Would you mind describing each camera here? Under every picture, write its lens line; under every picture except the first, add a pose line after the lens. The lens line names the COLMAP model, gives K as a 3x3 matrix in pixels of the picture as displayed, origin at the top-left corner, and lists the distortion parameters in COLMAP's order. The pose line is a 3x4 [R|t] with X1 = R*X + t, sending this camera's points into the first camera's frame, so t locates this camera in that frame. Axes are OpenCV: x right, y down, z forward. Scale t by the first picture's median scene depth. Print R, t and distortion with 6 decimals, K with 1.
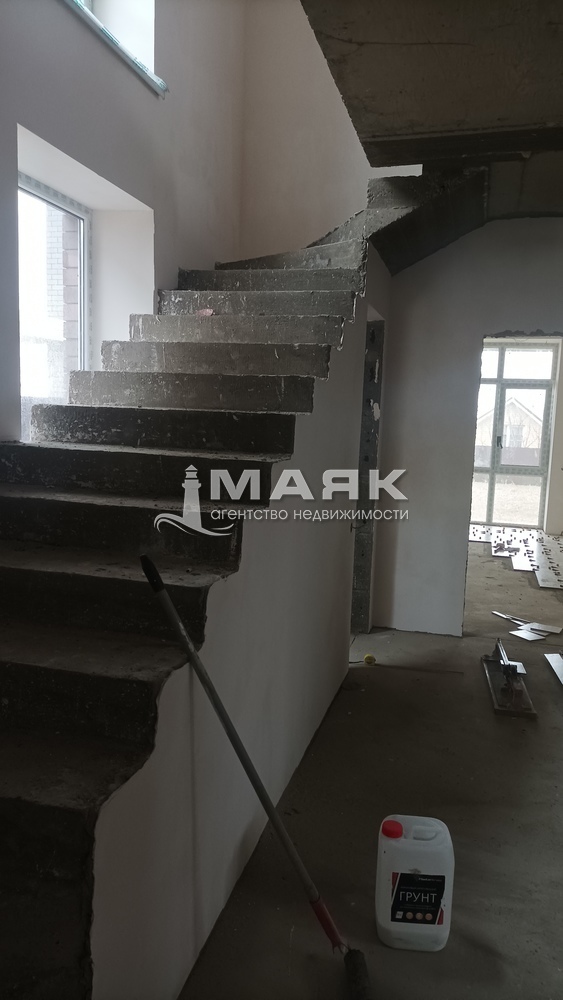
lens RADIAL K [[721.0, 0, 283.1], [0, 721.0, 502.1], [0, 0, 1]] dist [0.031223, -0.026539]
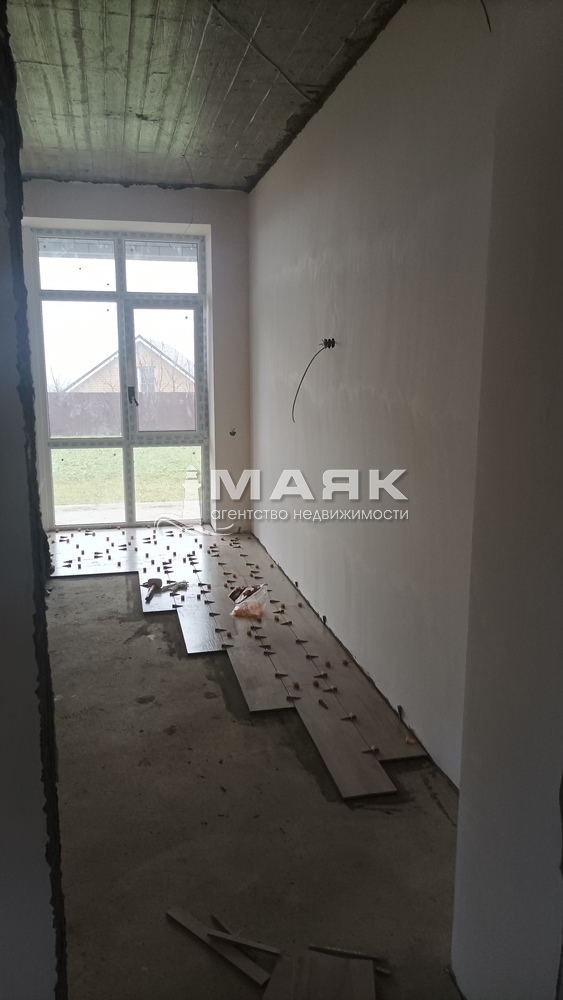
lens RADIAL K [[721.0, 0, 283.1], [0, 721.0, 502.1], [0, 0, 1]] dist [0.031223, -0.026539]
pose [[0.879245, -0.126440, 0.459283, 0.210188], [0.090807, 0.990939, 0.098965, -0.076707], [-0.467635, -0.045308, 0.882760, 0.699244]]
